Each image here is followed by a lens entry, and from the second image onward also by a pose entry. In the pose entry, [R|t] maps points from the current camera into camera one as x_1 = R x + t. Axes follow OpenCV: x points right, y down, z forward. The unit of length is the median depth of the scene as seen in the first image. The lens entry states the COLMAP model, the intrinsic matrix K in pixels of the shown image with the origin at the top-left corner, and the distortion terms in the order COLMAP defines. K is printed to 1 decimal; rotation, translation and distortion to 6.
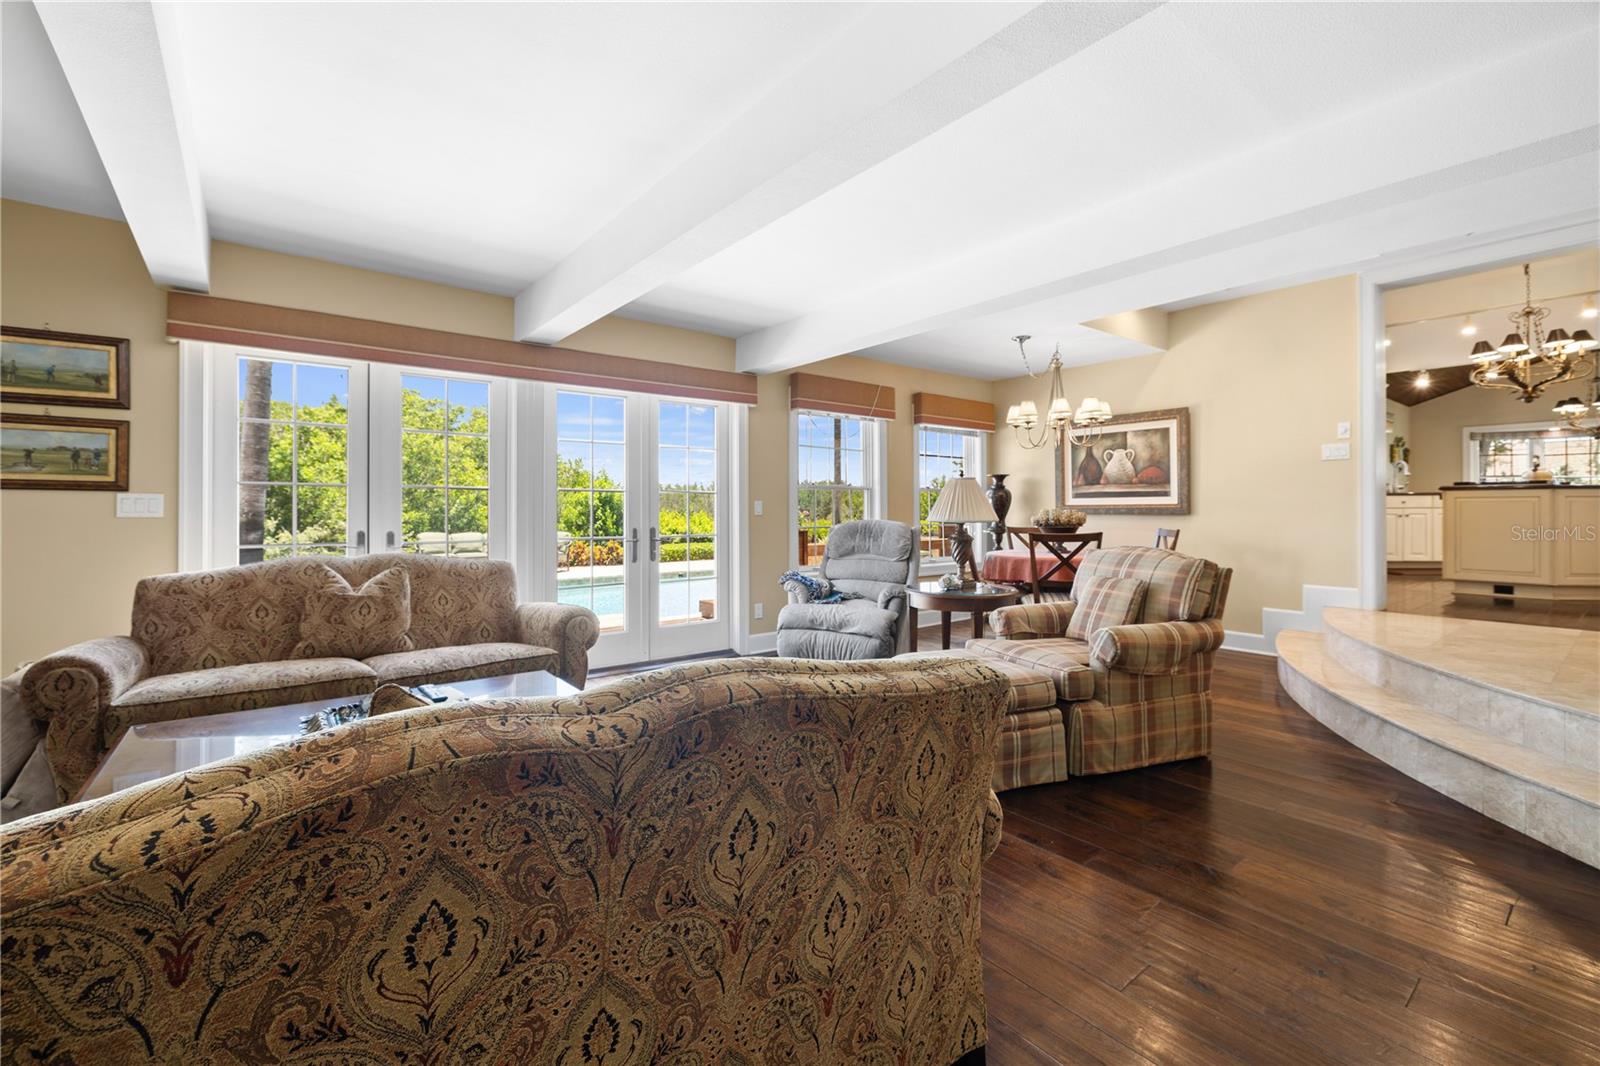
lens RADIAL K [[681.4, 0, 795.3], [0, 681.4, 506.5], [0, 0, 1]] dist [0.000906, 0.001332]
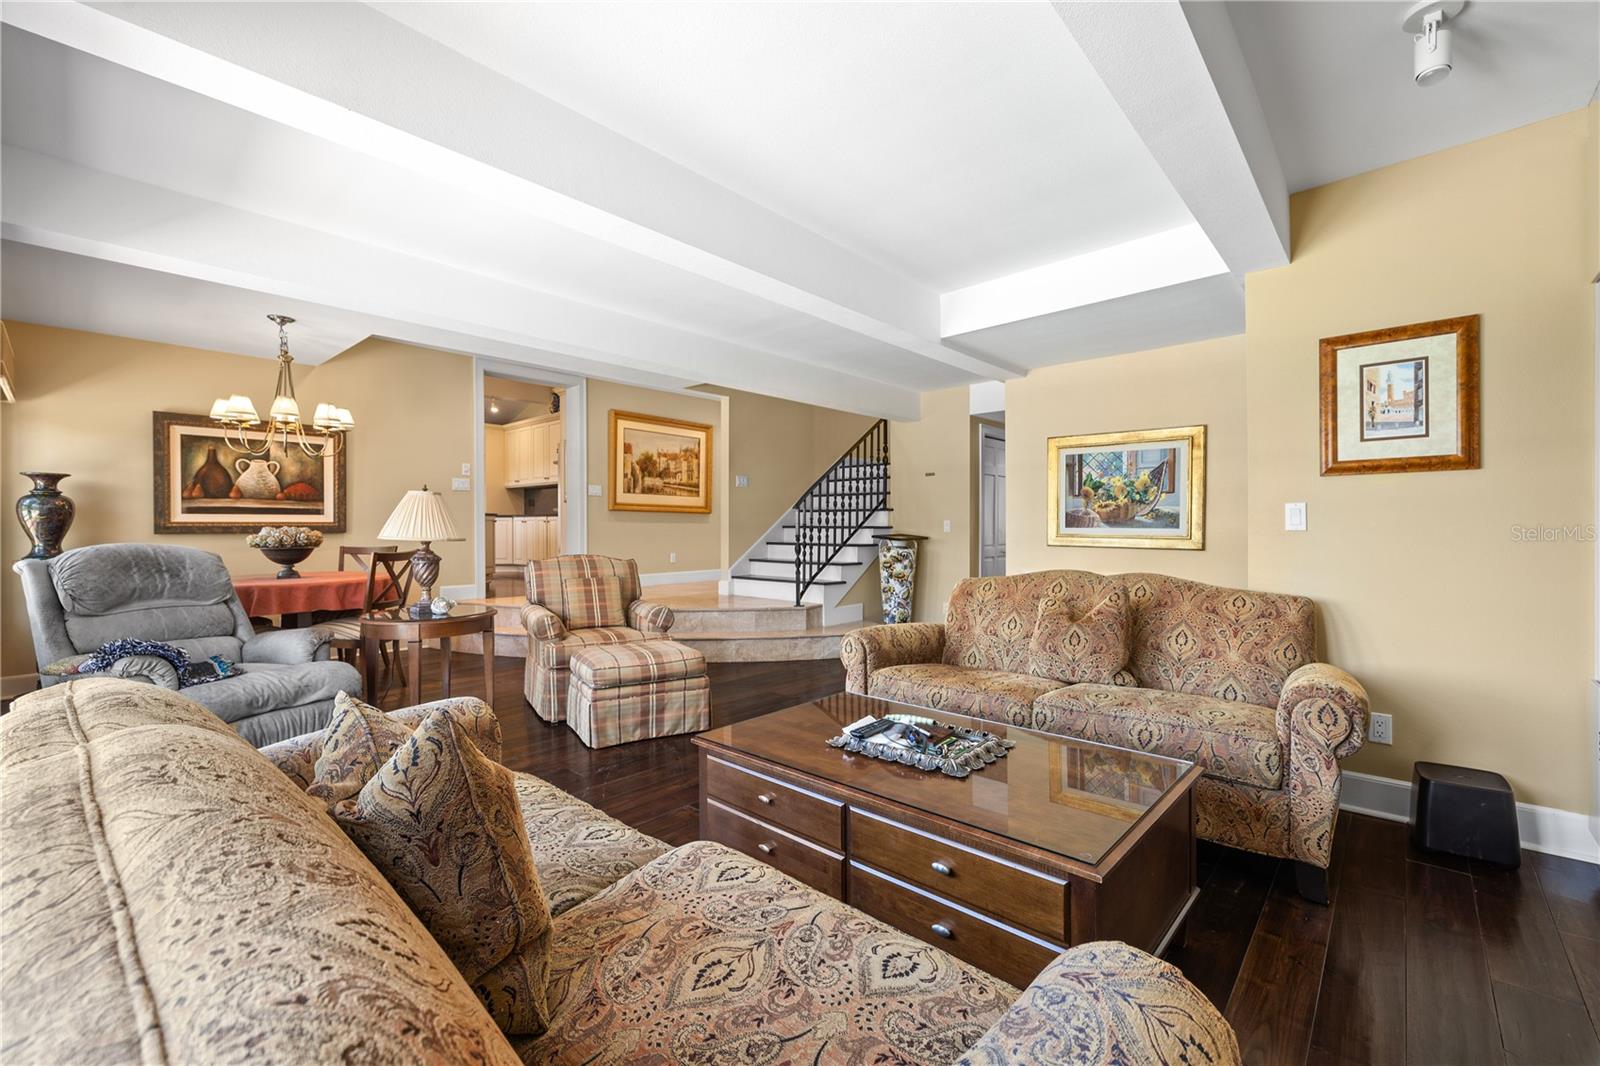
lens RADIAL K [[681.4, 0, 800.0], [0, 681.4, 530.3], [0, 0, 1]] dist [0.000906, 0.001332]
pose [[-0.158719, -0.000565, 0.987324, -0.517210], [-0.002974, 0.999996, 0.000095, 0.005608], [-0.987319, -0.002921, -0.158720, 0.456536]]
